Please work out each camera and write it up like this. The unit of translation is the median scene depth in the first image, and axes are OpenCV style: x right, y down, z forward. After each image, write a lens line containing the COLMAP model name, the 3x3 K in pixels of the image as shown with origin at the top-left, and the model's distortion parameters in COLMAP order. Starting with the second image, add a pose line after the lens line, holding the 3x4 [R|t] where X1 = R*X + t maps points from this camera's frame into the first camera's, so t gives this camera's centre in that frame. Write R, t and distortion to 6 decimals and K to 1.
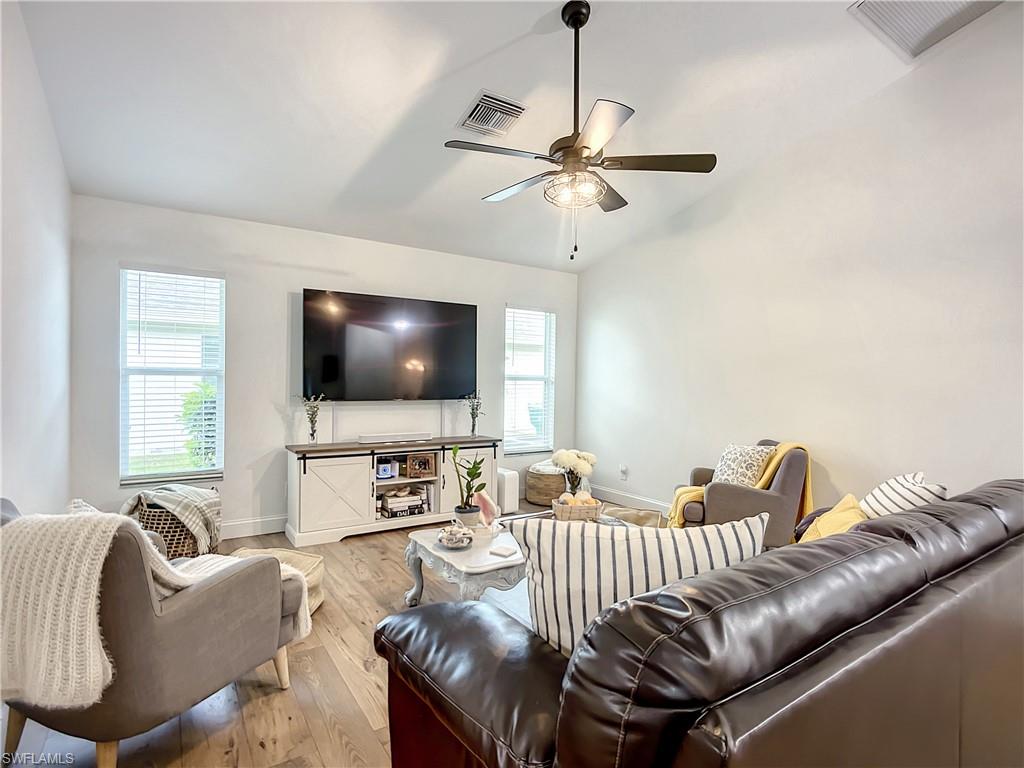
lens RADIAL K [[534.8, 0, 515.3], [0, 534.8, 379.7], [0, 0, 1]] dist [-0.008989, 0.001845]
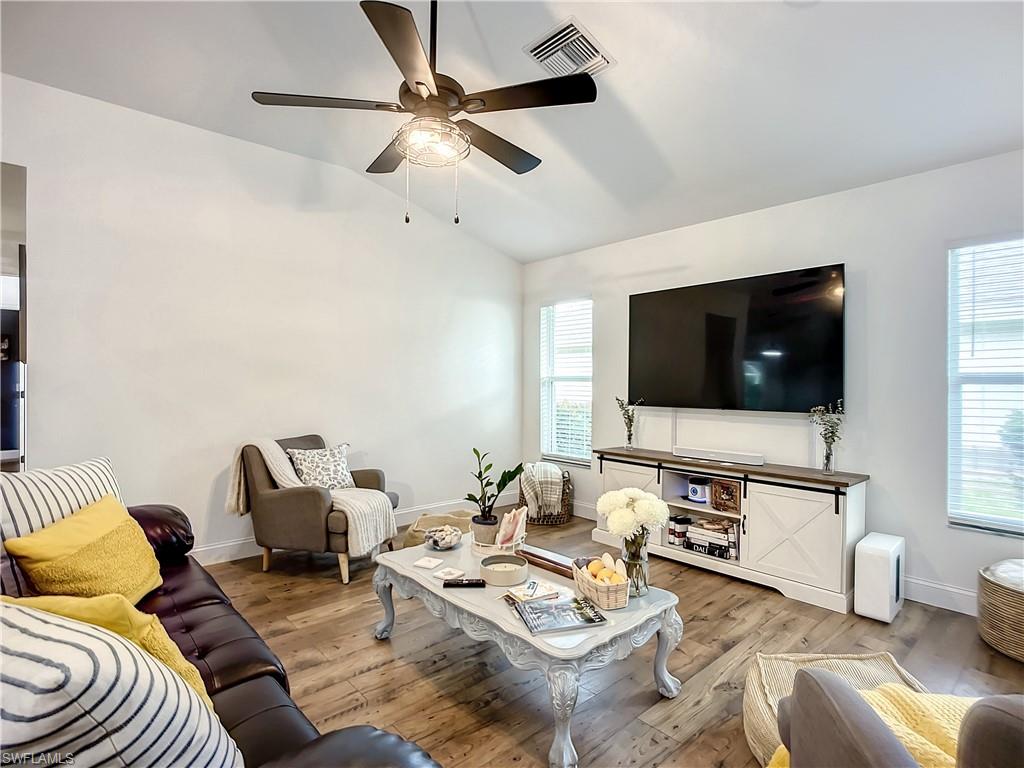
lens RADIAL K [[534.8, 0, 515.3], [0, 534.8, 379.7], [0, 0, 1]] dist [-0.008989, 0.001845]
pose [[0.125543, -0.015048, -0.991974, 0.552182], [-0.004873, 0.999864, -0.015784, 0.008077], [0.992076, 0.006815, 0.125453, 0.607762]]
